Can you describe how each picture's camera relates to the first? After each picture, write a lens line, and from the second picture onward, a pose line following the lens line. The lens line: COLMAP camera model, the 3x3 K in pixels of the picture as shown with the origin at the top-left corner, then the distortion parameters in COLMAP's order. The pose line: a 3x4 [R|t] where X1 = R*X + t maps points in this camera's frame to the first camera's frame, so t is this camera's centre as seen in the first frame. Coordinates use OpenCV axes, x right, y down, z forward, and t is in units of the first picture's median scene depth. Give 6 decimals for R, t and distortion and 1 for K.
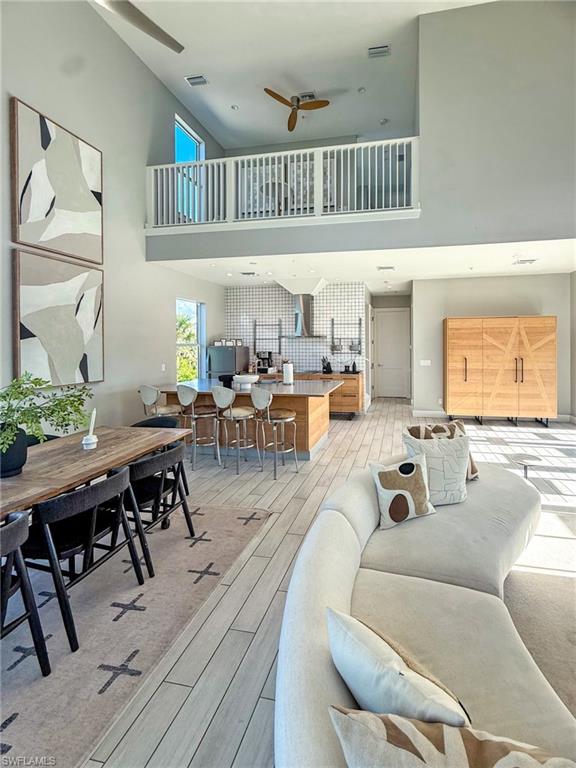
lens RADIAL K [[329.9, 0, 331.3], [0, 329.9, 345.0], [0, 0, 1]] dist [-0.000046, 0.001157]
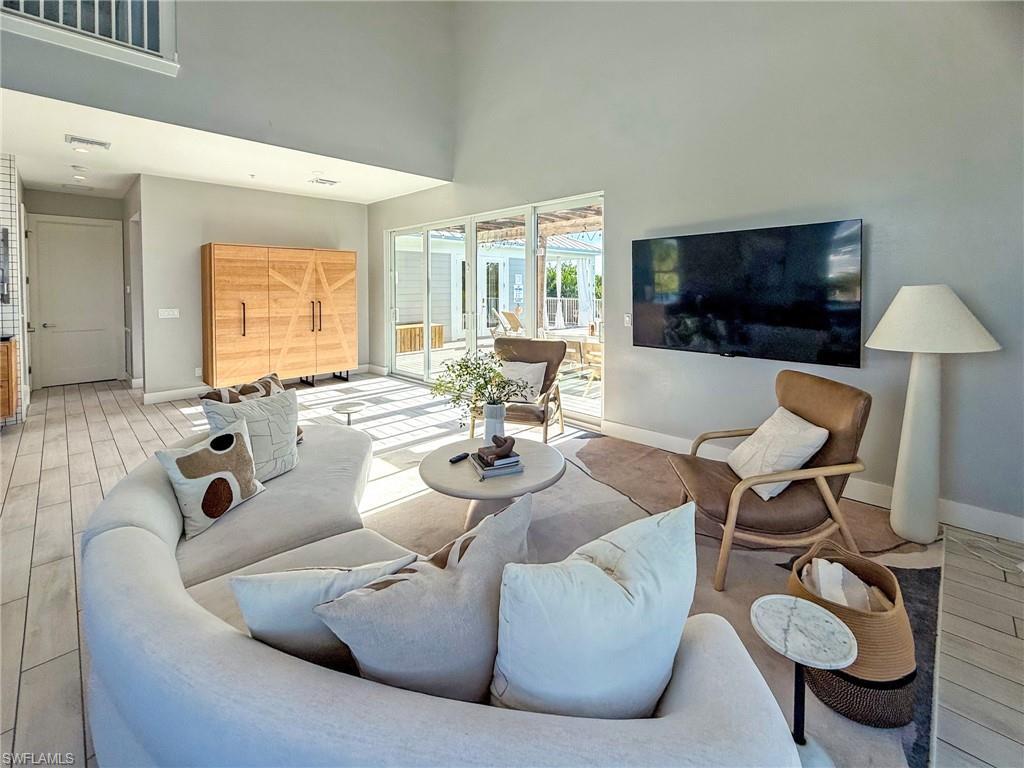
lens RADIAL K [[439.8, 0, 524.1], [0, 439.8, 295.6], [0, 0, 1]] dist [-0.000046, 0.001157]
pose [[0.554055, -0.013368, 0.832373, -0.038435], [0.000251, 0.999874, 0.015891, 0.009420], [-0.832480, -0.008596, 0.553989, -0.010446]]
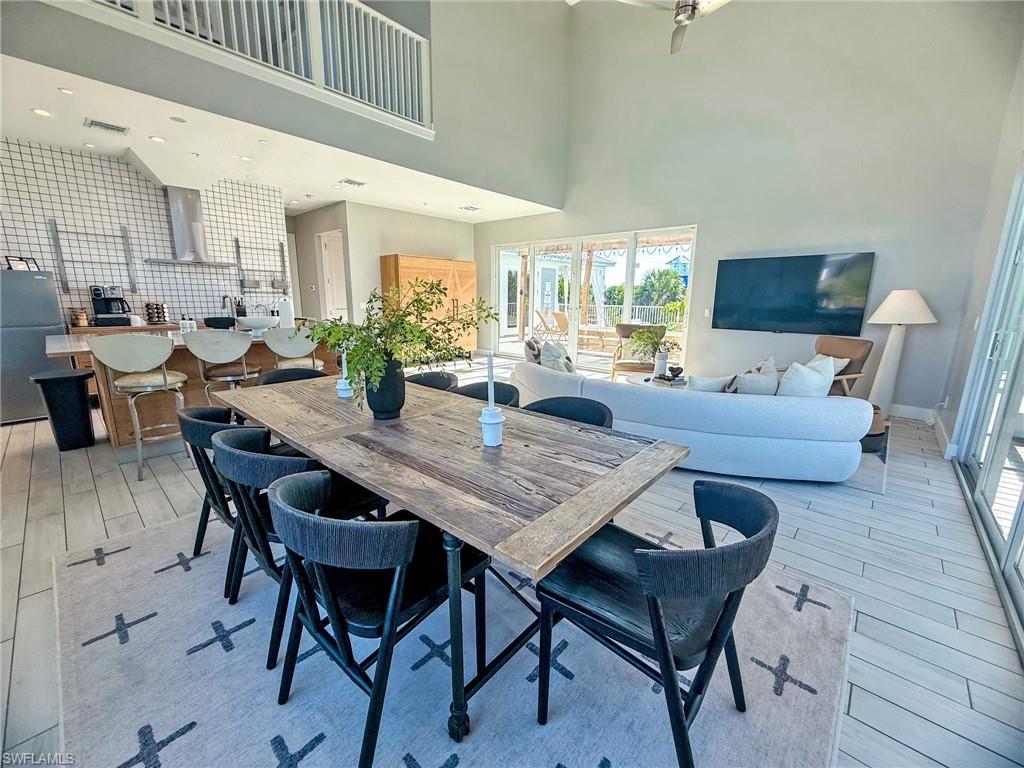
lens RADIAL K [[406.9, 0, 513.6], [0, 406.9, 374.8], [0, 0, 1]] dist [0.002195, 0.000142]
pose [[0.532787, -0.148633, 0.833094, -0.503020], [-0.017049, 0.982370, 0.186168, 0.031934], [-0.846077, -0.113391, 0.520860, 0.102761]]
